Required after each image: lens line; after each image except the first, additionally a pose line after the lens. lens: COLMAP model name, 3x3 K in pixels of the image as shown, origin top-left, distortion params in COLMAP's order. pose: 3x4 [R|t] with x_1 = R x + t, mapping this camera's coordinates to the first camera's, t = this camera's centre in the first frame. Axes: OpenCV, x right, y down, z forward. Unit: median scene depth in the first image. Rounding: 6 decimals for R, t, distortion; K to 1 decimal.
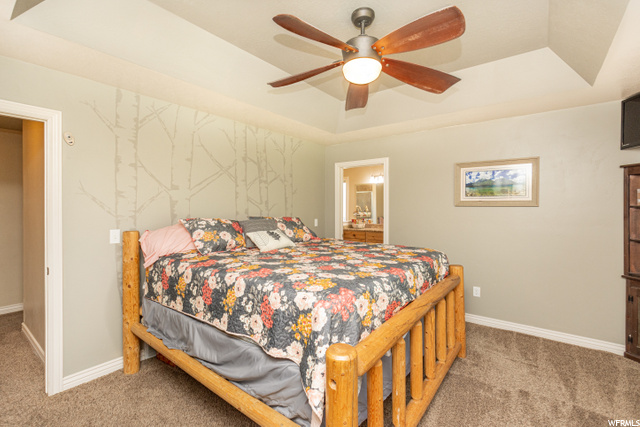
lens RADIAL K [[285.8, 0, 318.1], [0, 285.8, 208.4], [0, 0, 1]] dist [-0.002235, -0.000735]
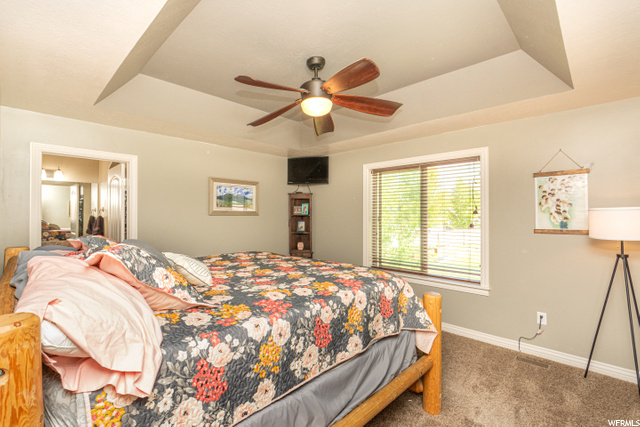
lens RADIAL K [[291.3, 0, 319.3], [0, 291.3, 210.8], [0, 0, 1]] dist [0.001926, 0.000152]
pose [[0.067270, 0.006898, 0.997711, -0.804526], [0.003322, 0.999969, -0.007137, -0.022613], [-0.997729, 0.003795, 0.067245, 0.671313]]
